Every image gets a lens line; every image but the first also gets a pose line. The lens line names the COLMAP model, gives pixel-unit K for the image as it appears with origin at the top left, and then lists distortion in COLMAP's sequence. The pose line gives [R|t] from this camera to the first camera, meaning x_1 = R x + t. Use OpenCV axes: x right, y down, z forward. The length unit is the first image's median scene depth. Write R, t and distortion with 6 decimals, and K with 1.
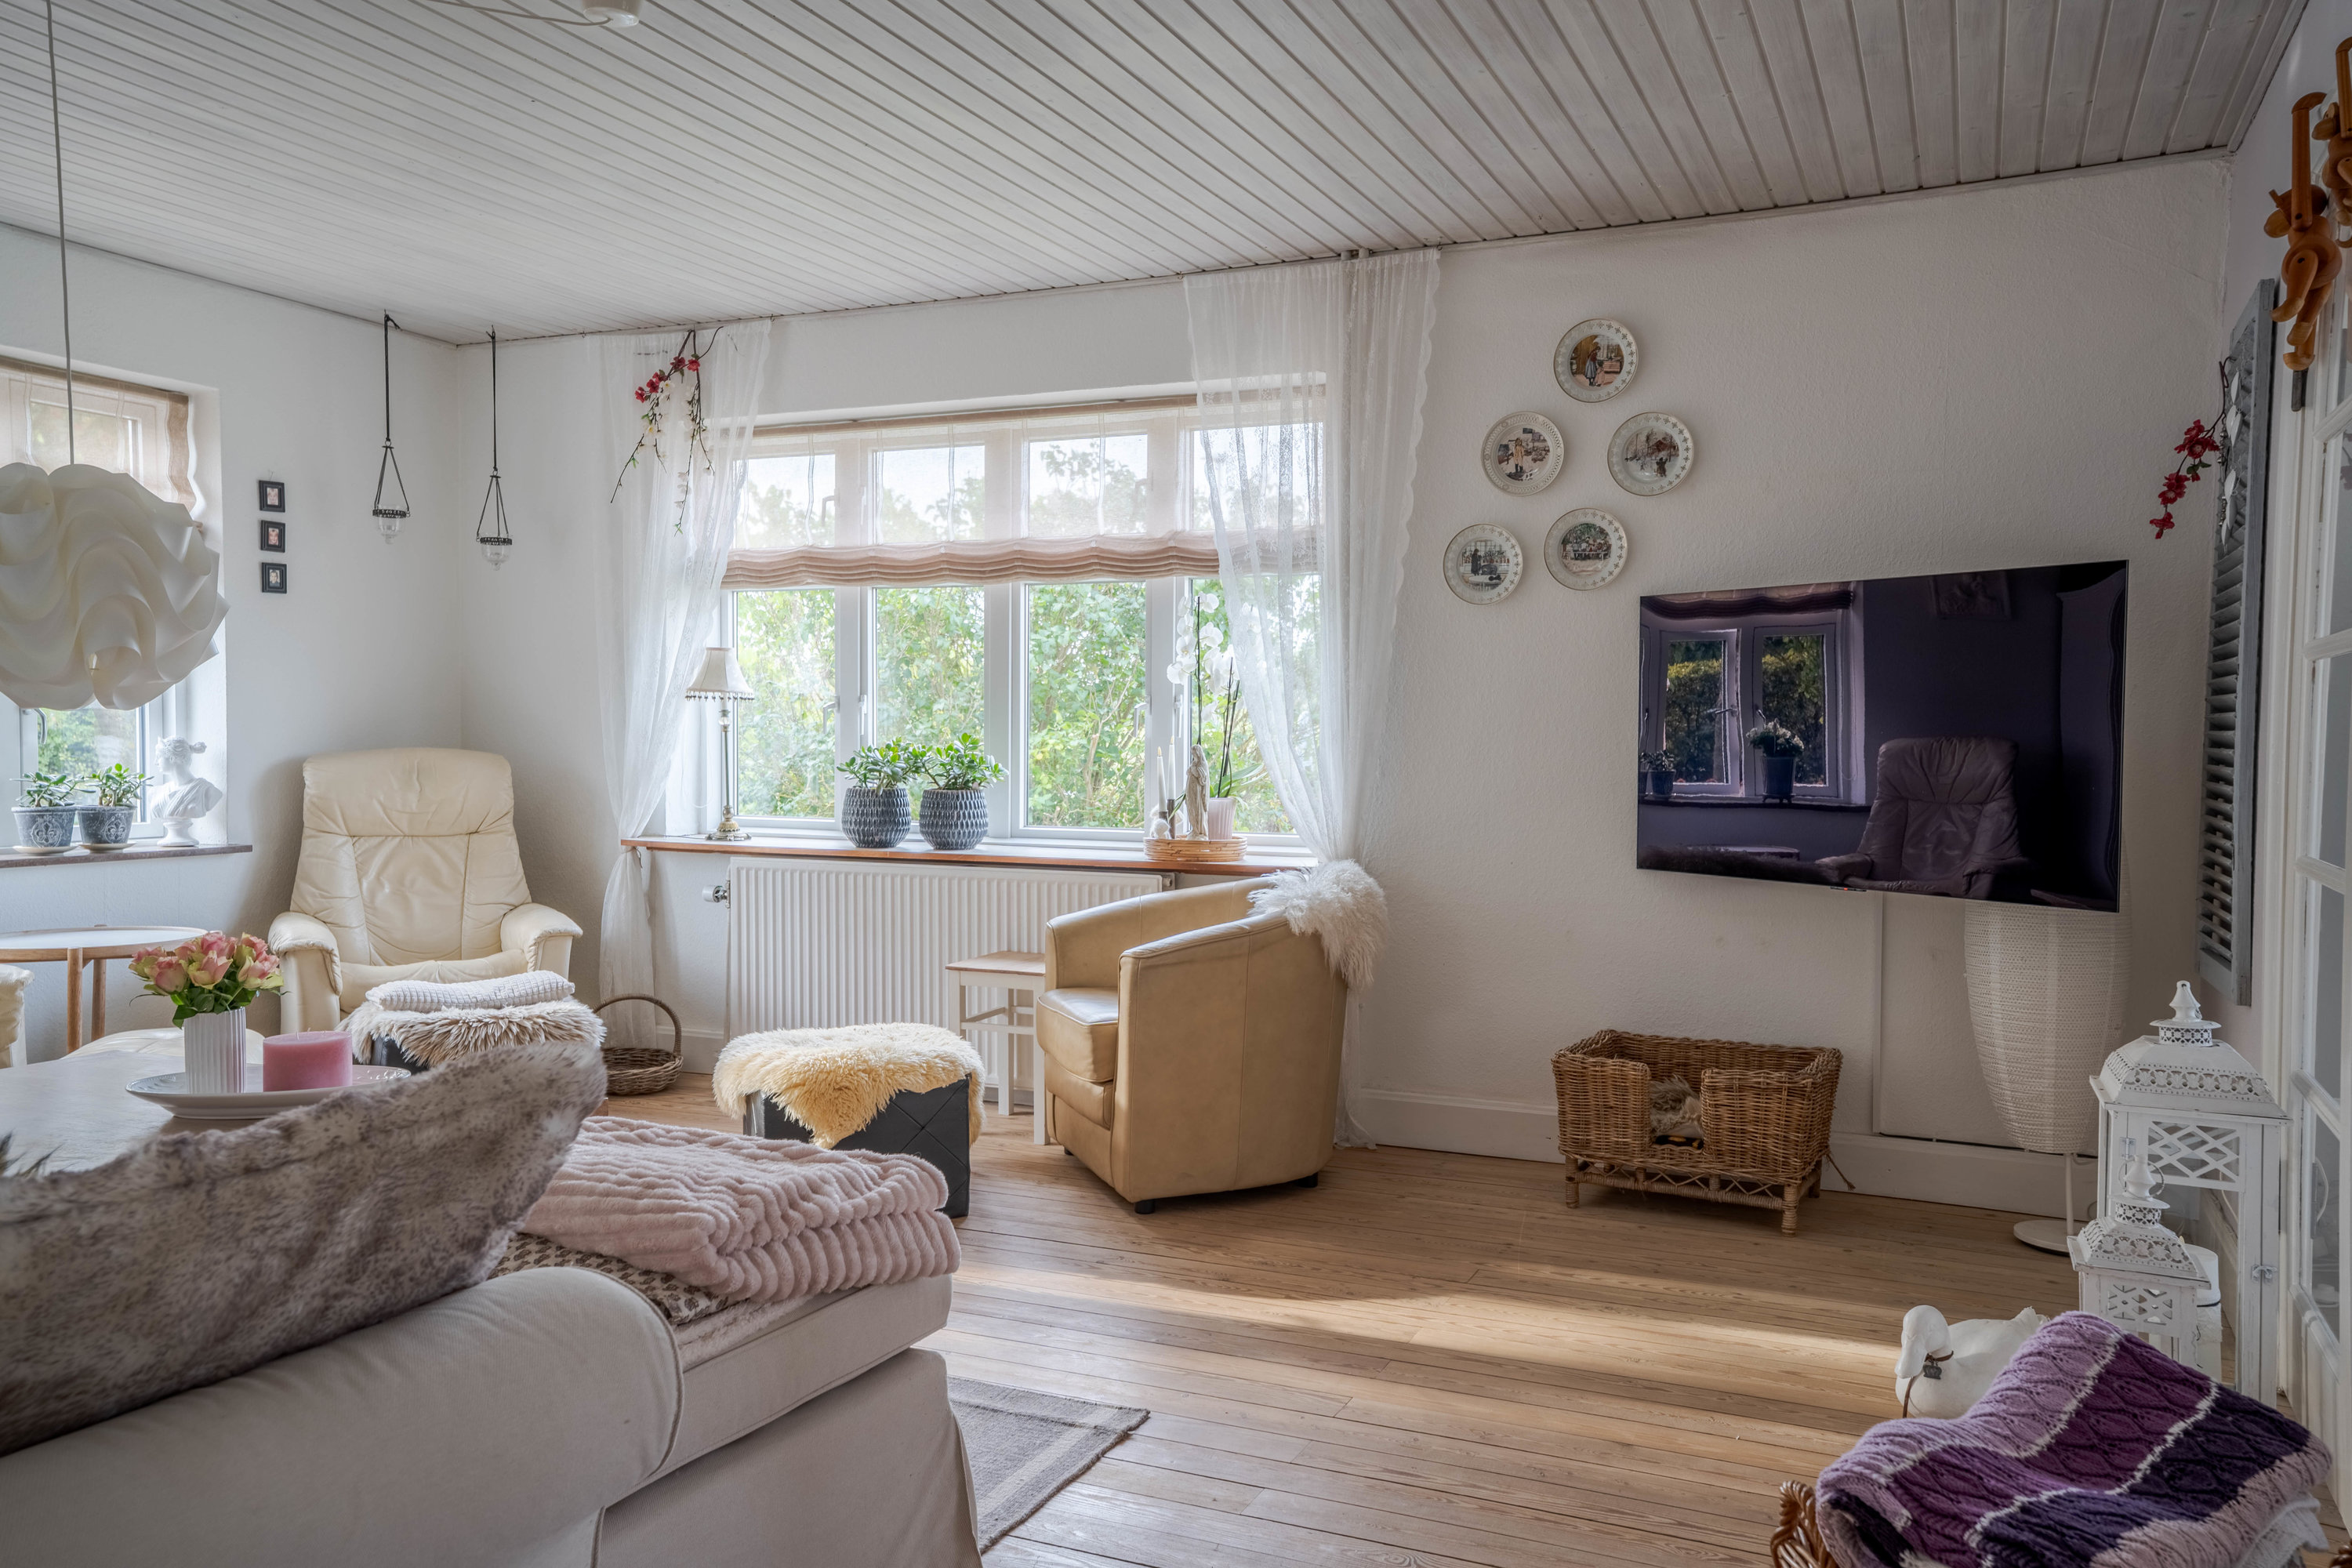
lens RADIAL K [[1786.0, 0, 1176.0], [0, 1786.0, 784.0], [0, 0, 1]] dist [0.048985, 0.004078]
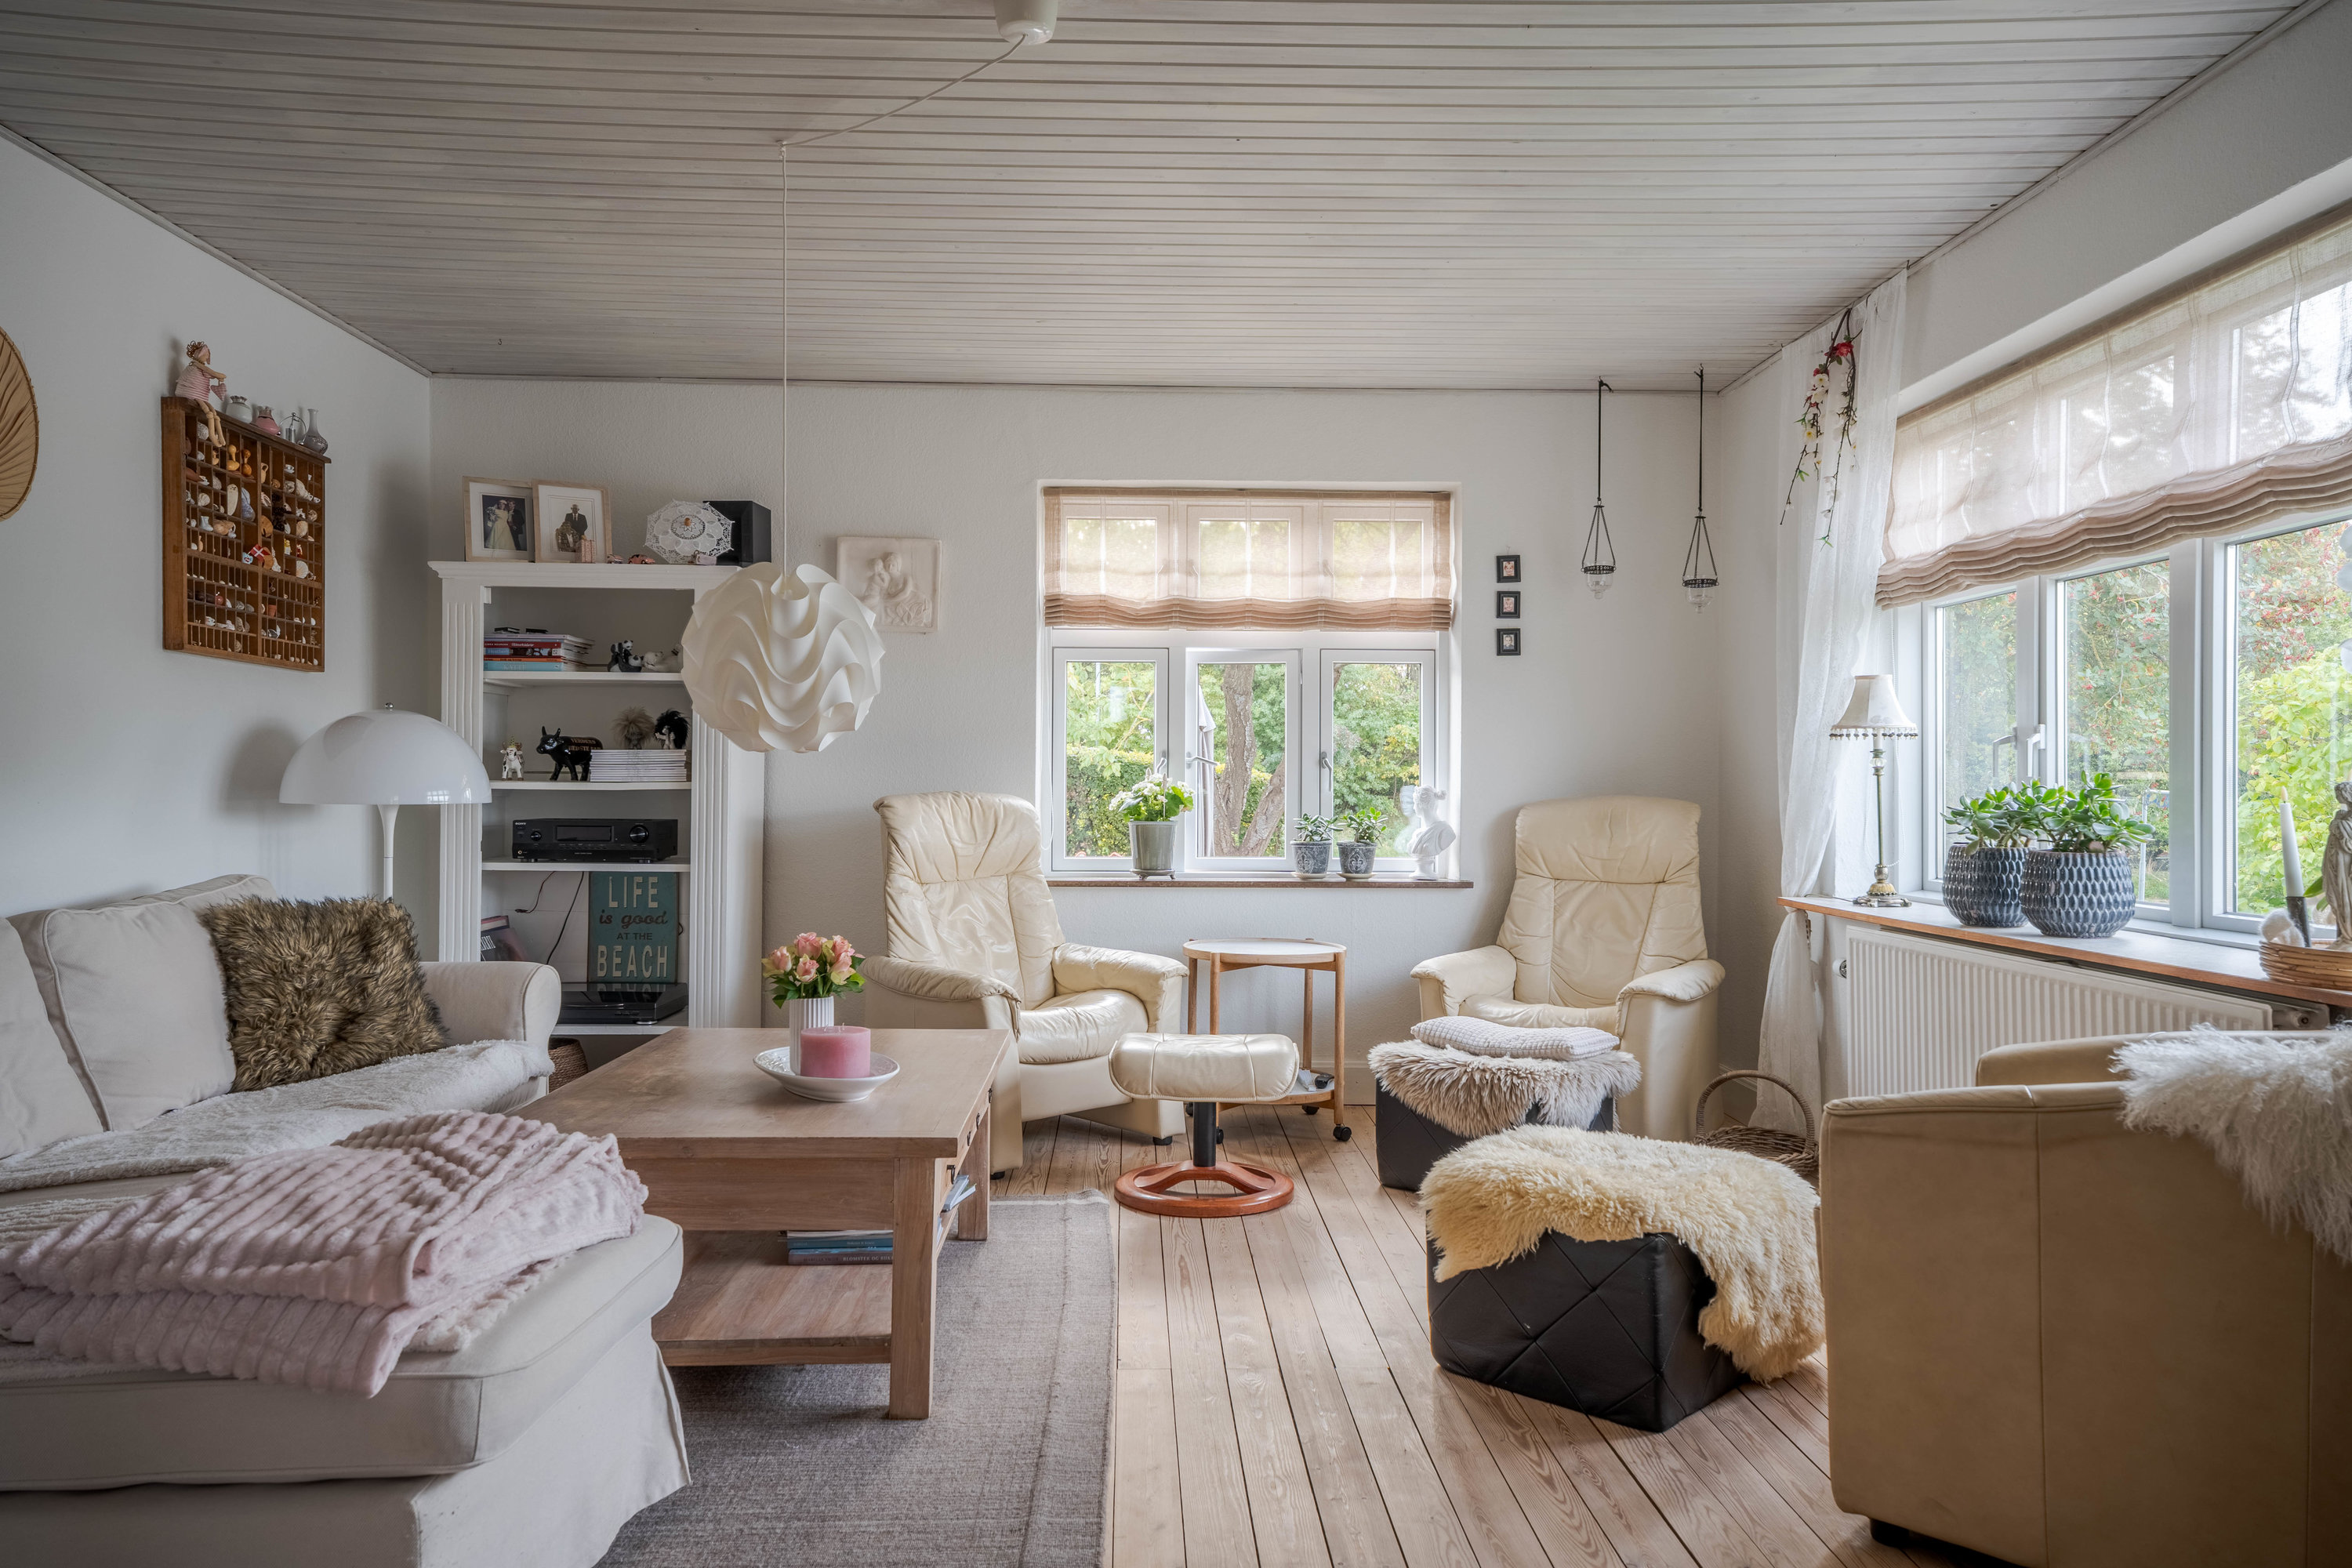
lens RADIAL K [[1572.2, 0, 1176.0], [0, 1572.2, 784.0], [0, 0, 1]] dist [-0.000713, 0.090292]
pose [[0.433097, -0.009077, -0.901302, 0.279360], [-0.026608, 0.999385, -0.022851, 0.000293], [0.900955, 0.033879, 0.432589, 0.404181]]
